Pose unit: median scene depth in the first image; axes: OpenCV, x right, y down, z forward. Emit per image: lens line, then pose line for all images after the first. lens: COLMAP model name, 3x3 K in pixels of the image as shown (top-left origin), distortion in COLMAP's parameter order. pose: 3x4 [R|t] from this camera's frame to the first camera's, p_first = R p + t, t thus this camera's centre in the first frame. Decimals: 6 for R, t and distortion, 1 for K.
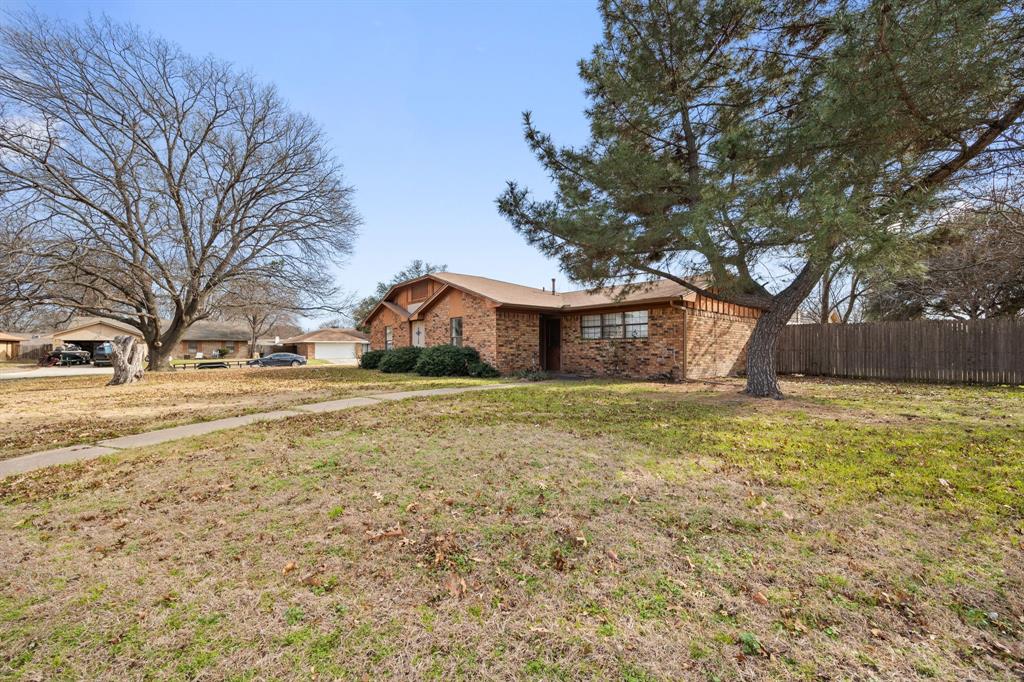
lens RADIAL K [[389.7, 0, 514.4], [0, 389.7, 342.6], [0, 0, 1]] dist [-0.002544, 0.000033]
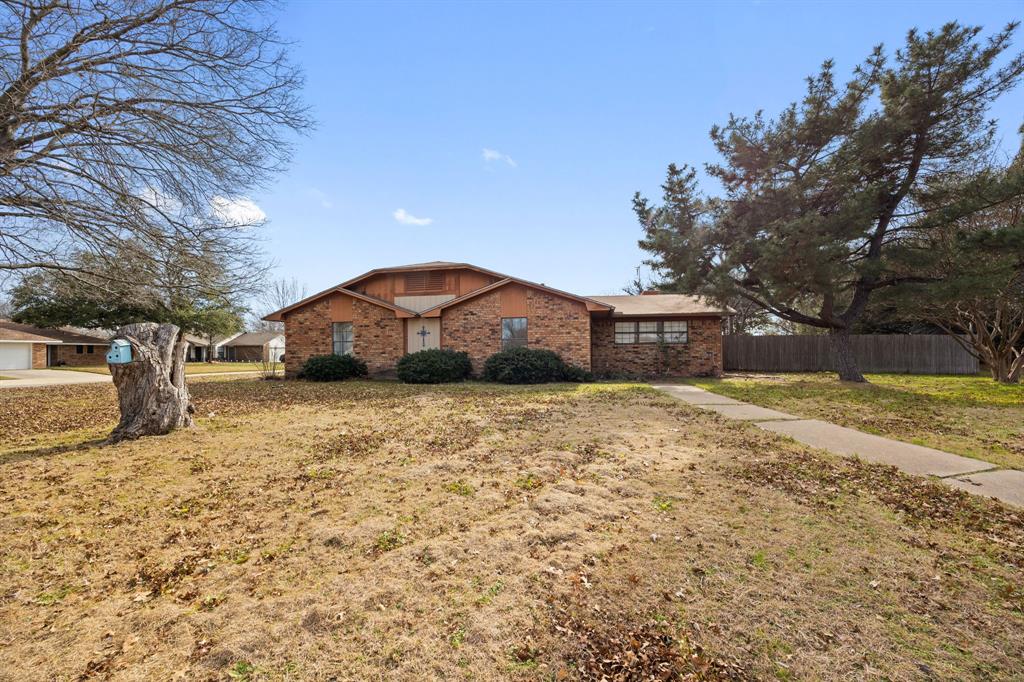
lens RADIAL K [[389.7, 0, 514.4], [0, 389.7, 342.6], [0, 0, 1]] dist [-0.002544, 0.000033]
pose [[0.789876, 0.014587, 0.613093, -0.757514], [-0.007763, 0.999875, -0.013788, 0.005748], [-0.613217, 0.006132, 0.789891, 0.319750]]
